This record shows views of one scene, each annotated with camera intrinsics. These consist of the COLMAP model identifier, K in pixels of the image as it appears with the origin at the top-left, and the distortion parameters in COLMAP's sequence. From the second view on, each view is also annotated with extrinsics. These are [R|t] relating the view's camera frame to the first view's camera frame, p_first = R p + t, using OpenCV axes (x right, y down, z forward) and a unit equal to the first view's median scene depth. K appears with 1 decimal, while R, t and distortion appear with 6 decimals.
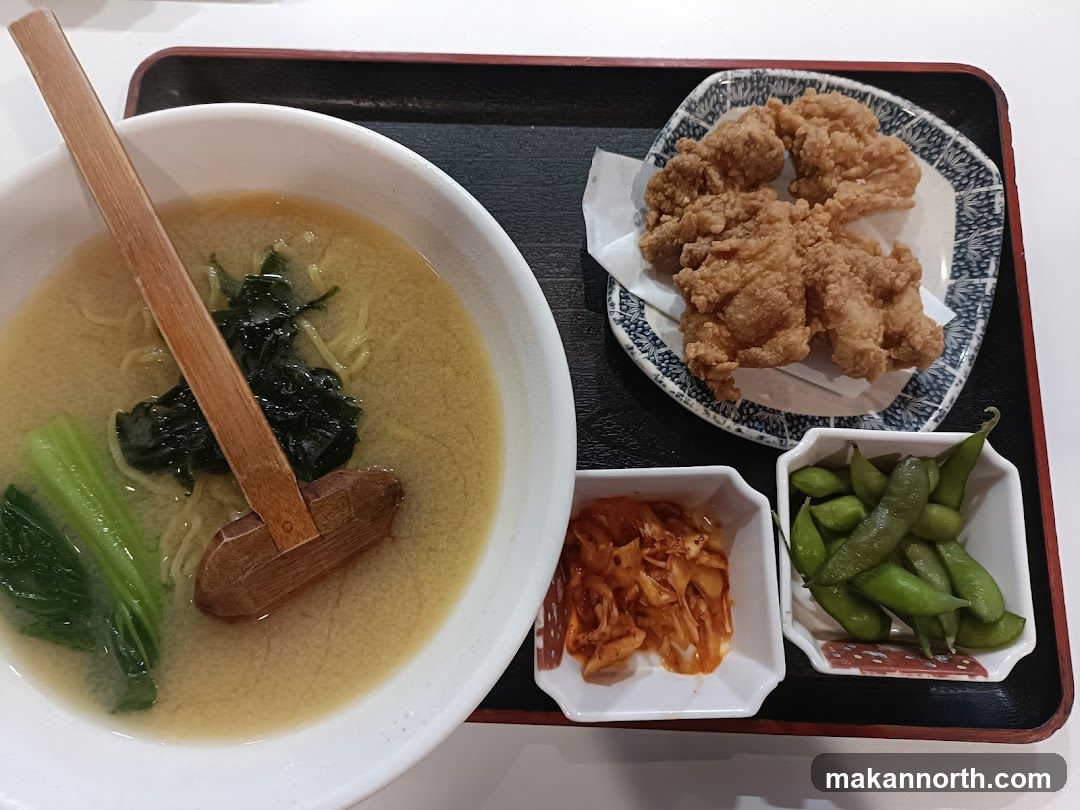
lens RADIAL K [[760.0, 0, 540.0], [0, 760.0, 405.0], [0, 0, 1]] dist [0.057063, -0.140702]
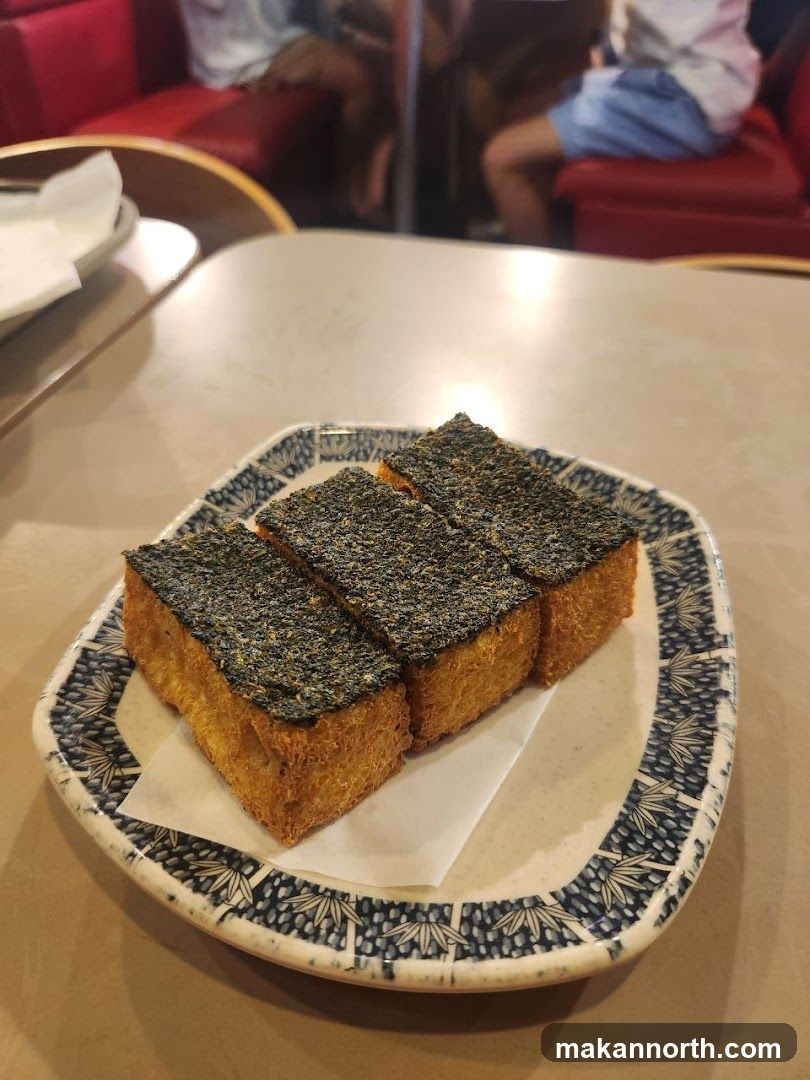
lens RADIAL K [[760.0, 0, 405.0], [0, 760.0, 540.0], [0, 0, 1]] dist [0.057063, -0.140702]
pose [[0.998990, 0.010976, 0.043568, 0.319177], [0.016913, 0.806503, -0.590988, 0.106700], [-0.041624, 0.591128, 0.805503, 0.488095]]
